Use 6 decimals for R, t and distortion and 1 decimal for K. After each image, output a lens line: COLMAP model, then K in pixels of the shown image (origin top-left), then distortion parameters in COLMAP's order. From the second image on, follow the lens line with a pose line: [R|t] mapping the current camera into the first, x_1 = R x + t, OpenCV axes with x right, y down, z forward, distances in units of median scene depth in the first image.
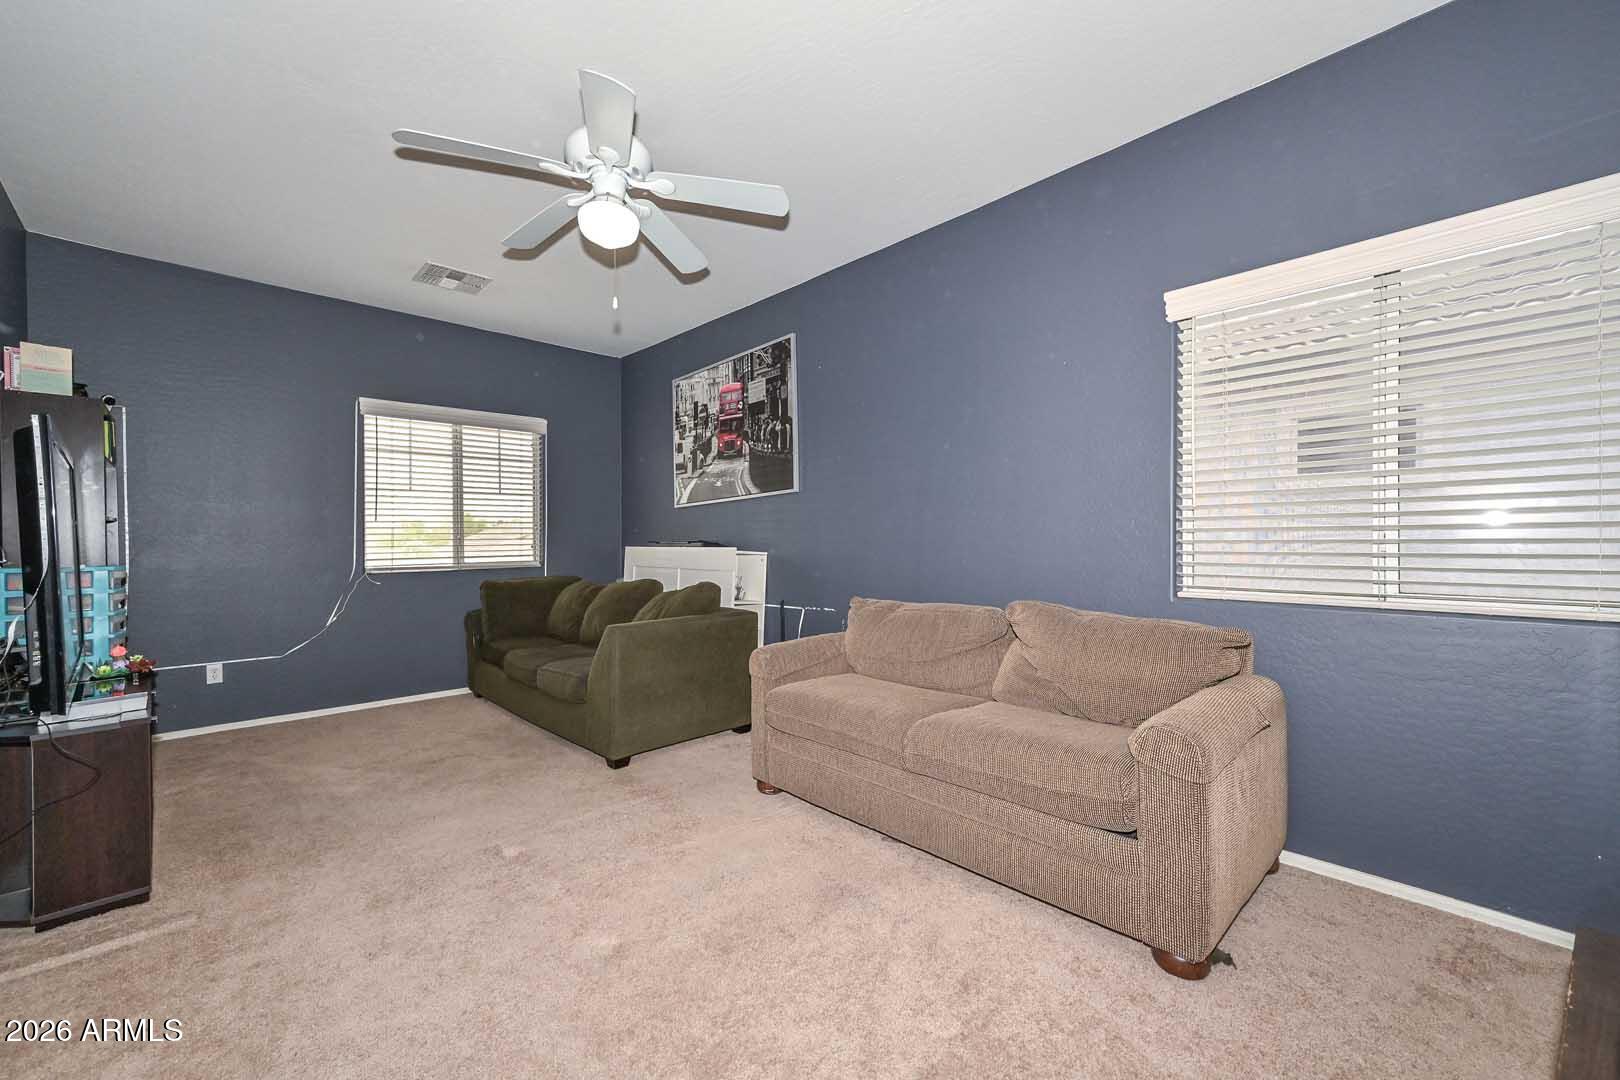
lens RADIAL K [[654.0, 0, 802.1], [0, 654.0, 541.3], [0, 0, 1]] dist [0.000575, 0.000023]
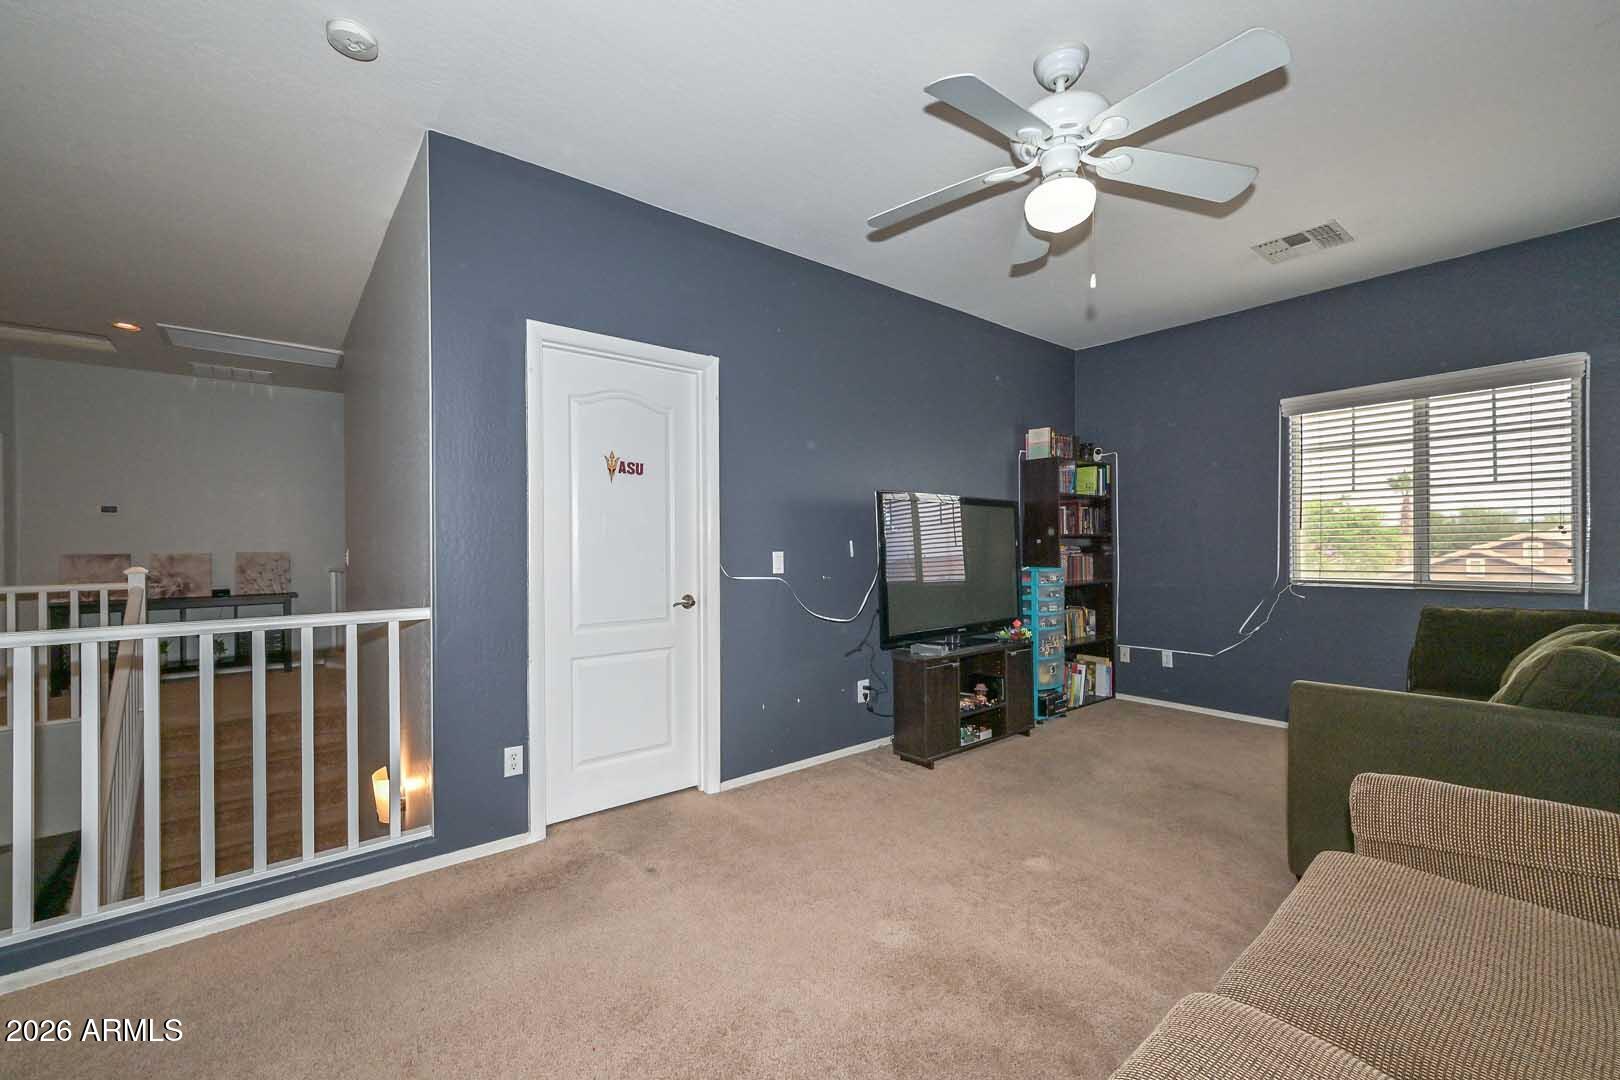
lens RADIAL K [[641.5, 0, 801.9], [0, 641.5, 550.8], [0, 0, 1]] dist [0.009361, 0.000457]
pose [[-0.083556, 0.013181, -0.996416, 0.297271], [0.008764, 0.999884, 0.012492, -0.016974], [0.996465, -0.007689, -0.083662, 0.356478]]
